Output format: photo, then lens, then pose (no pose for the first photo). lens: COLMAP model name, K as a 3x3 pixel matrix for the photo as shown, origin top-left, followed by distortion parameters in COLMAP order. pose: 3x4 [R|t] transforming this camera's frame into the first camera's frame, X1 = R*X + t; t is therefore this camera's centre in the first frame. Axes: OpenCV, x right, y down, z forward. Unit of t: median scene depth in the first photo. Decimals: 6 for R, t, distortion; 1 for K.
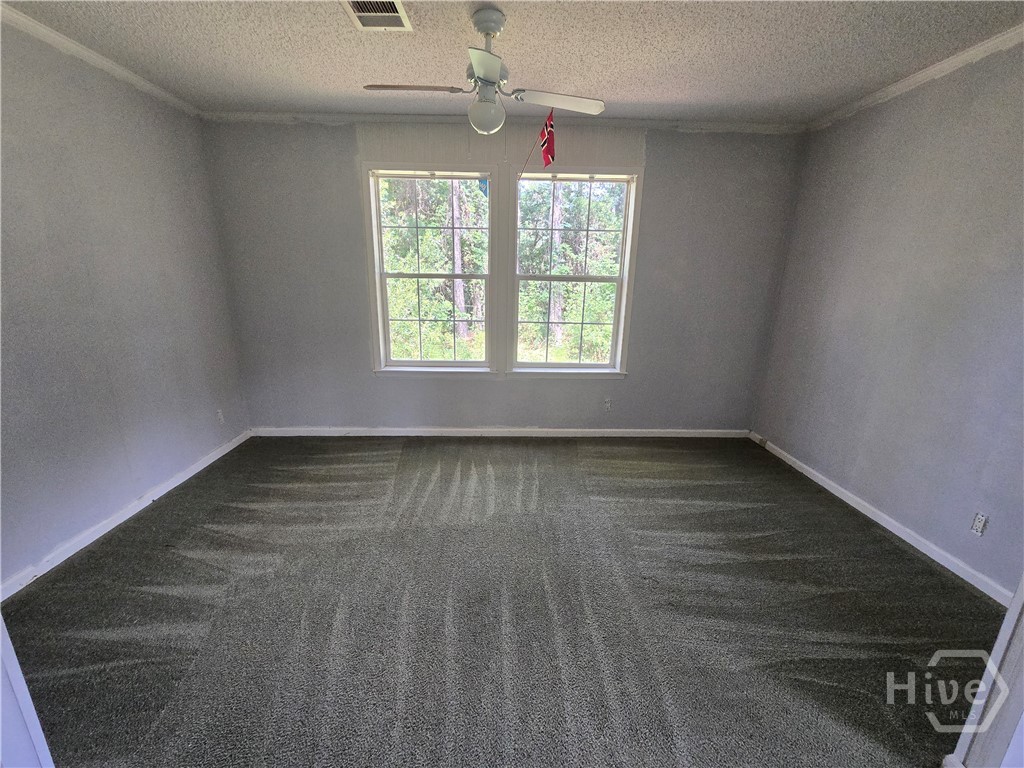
lens RADIAL K [[420.4, 0, 506.0], [0, 420.4, 385.4], [0, 0, 1]] dist [-0.000908, 0.000894]
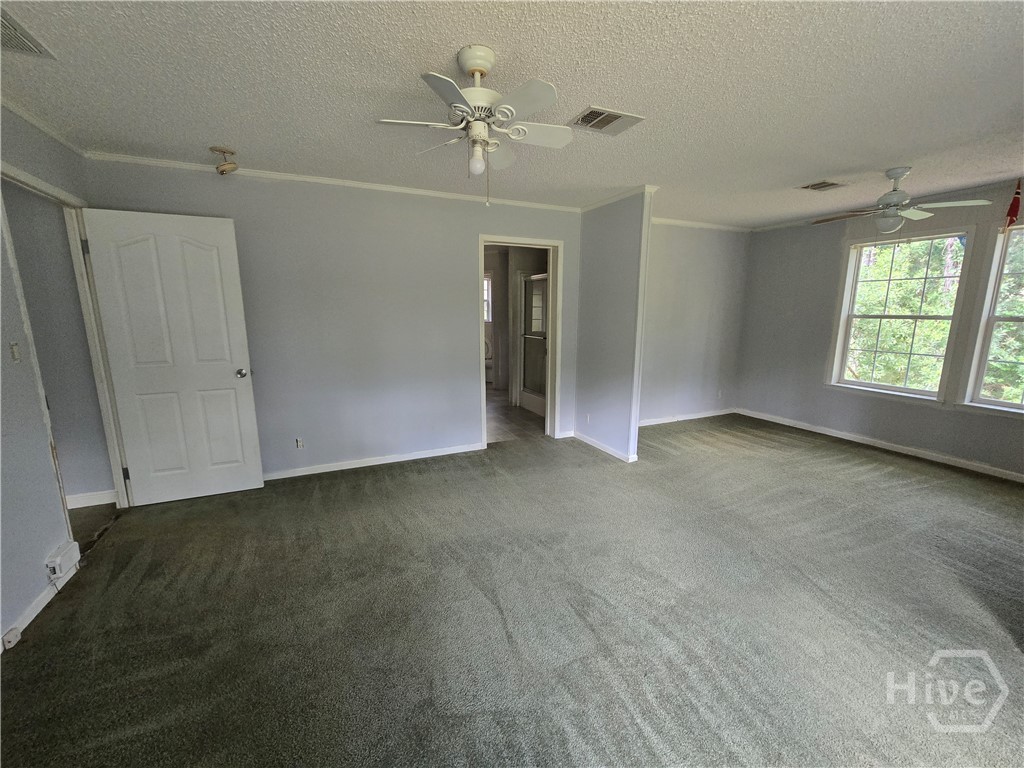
lens RADIAL K [[420.4, 0, 507.7], [0, 420.4, 383.2], [0, 0, 1]] dist [-0.000908, 0.000894]
pose [[0.392158, 0.150426, -0.907516, 0.689503], [-0.234115, 0.970375, 0.059679, 0.161664], [0.889608, 0.189060, 0.415757, -0.651627]]
